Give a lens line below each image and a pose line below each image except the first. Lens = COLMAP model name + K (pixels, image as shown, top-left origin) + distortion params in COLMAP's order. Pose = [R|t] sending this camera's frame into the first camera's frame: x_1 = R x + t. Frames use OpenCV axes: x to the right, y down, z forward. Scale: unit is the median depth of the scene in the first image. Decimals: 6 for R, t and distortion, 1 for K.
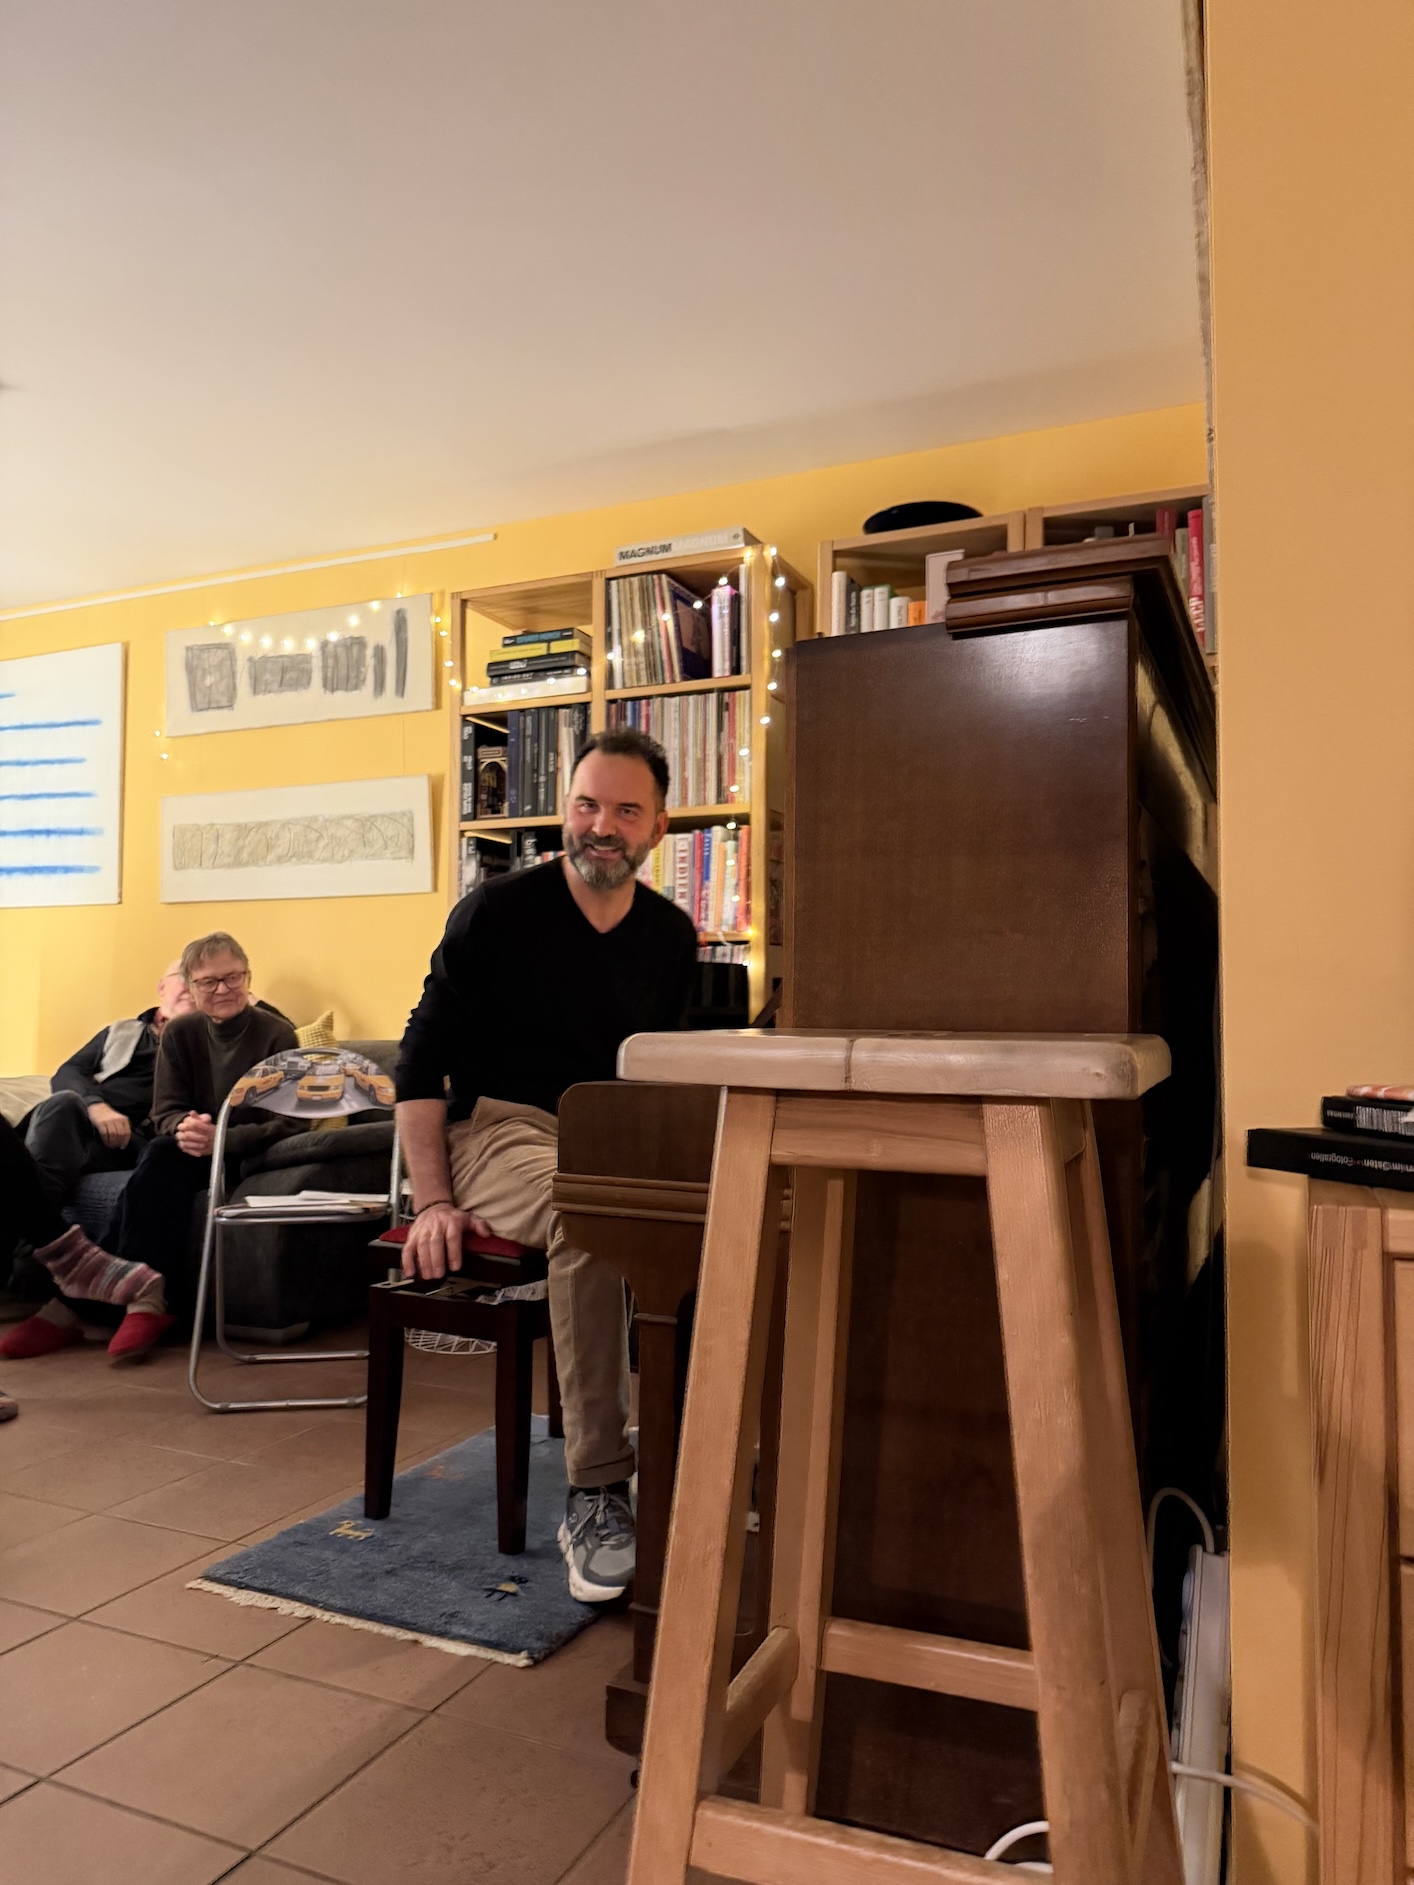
lens RADIAL K [[1299.1, 0, 705.6], [0, 1299.1, 947.7], [0, 0, 1]] dist [0.172277, -0.349537]
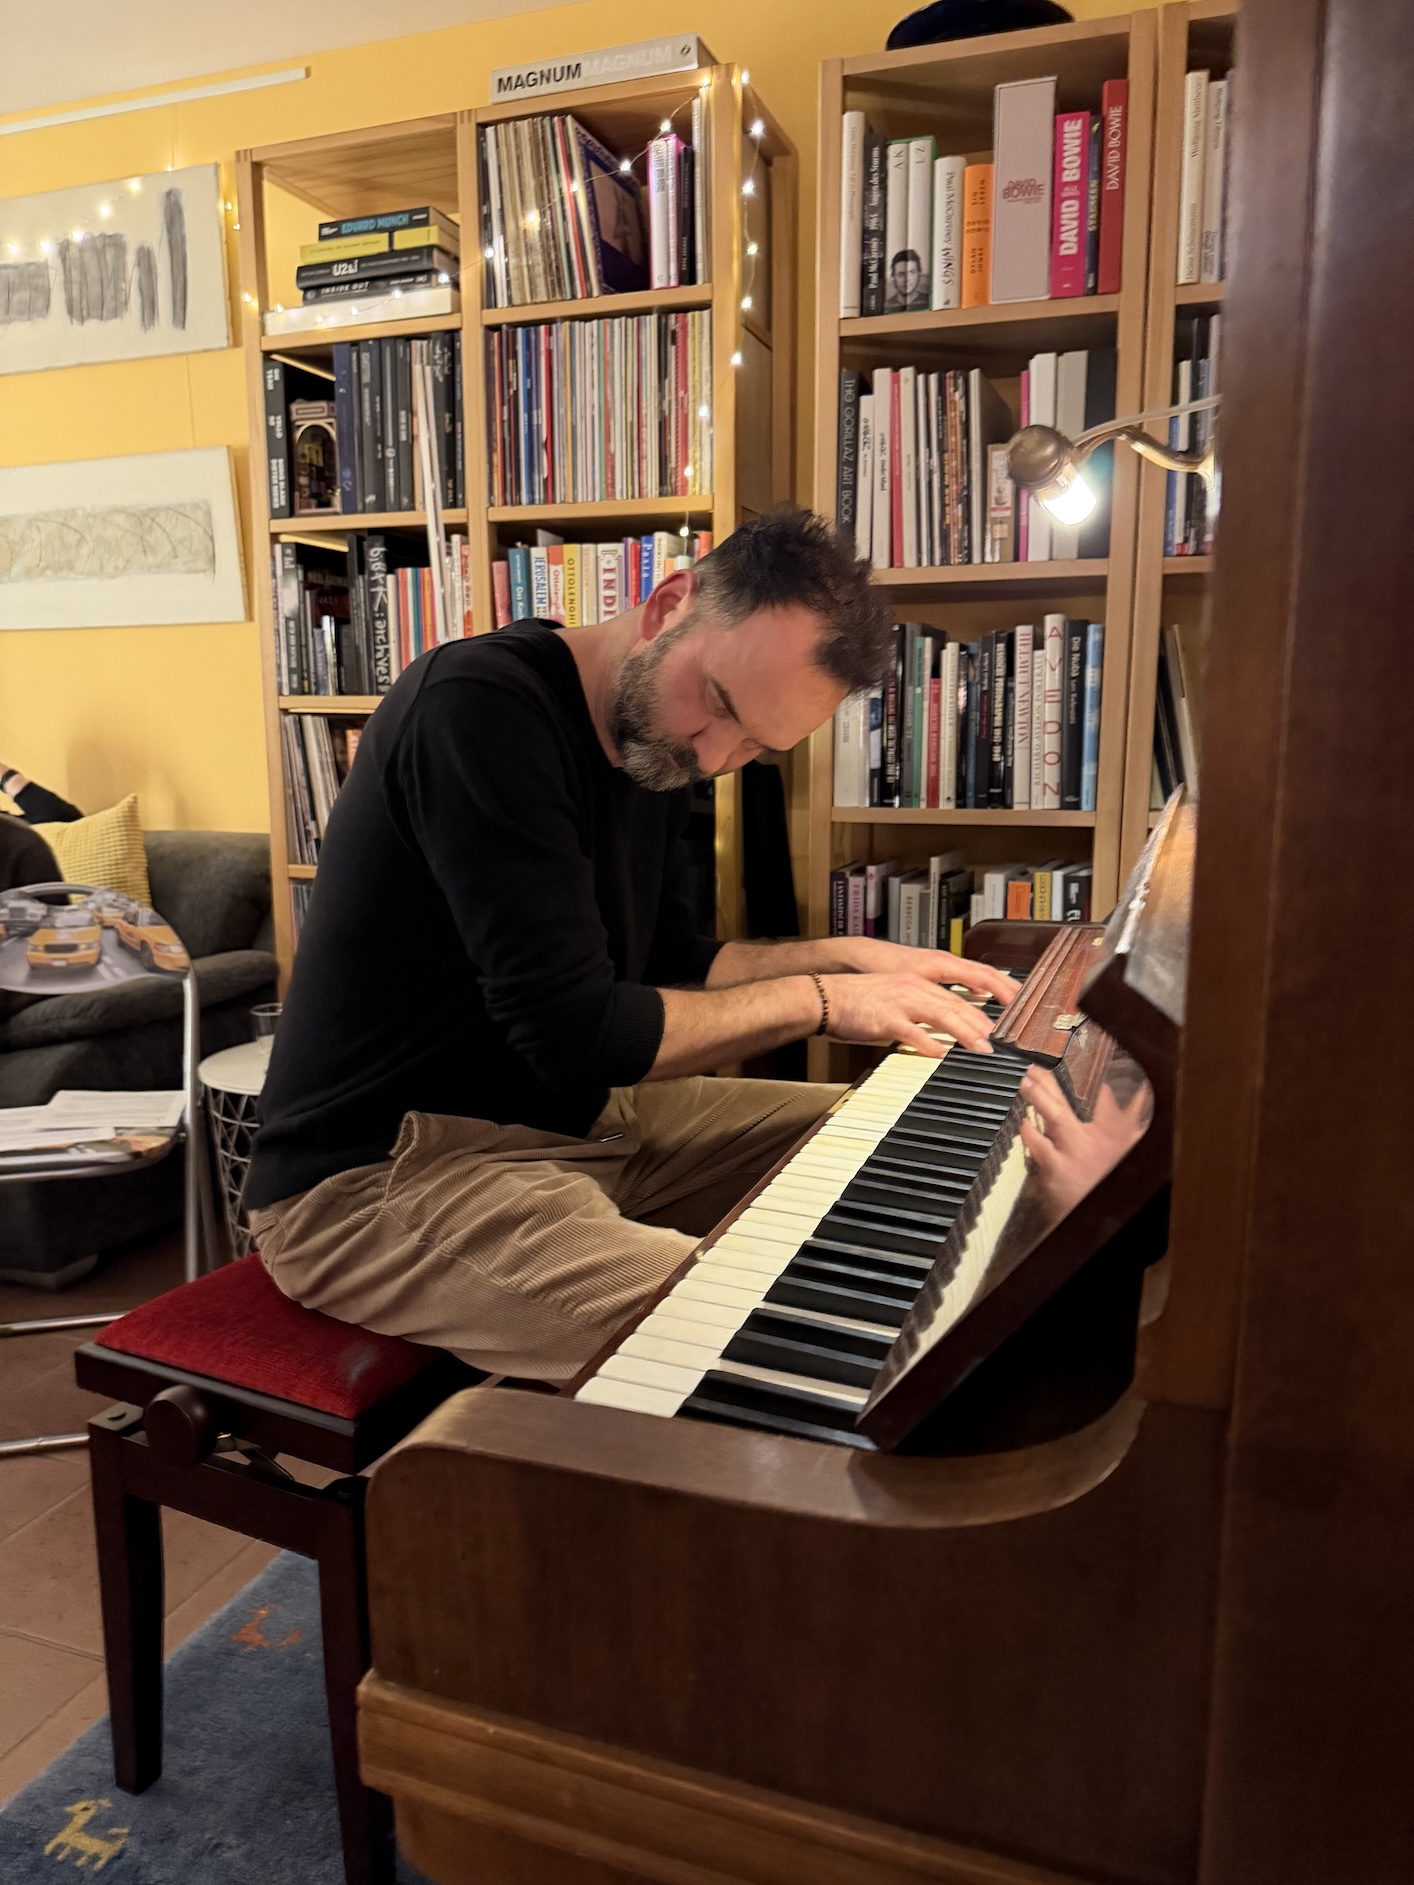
lens RADIAL K [[1319.2, 0, 720.7], [0, 1319.2, 932.8], [0, 0, 1]] dist [0.041997, -0.077611]
pose [[0.996017, -0.019108, 0.087091, -0.021795], [0.000402, 0.977721, 0.209911, -0.032797], [-0.089162, -0.209039, 0.973834, 0.281897]]
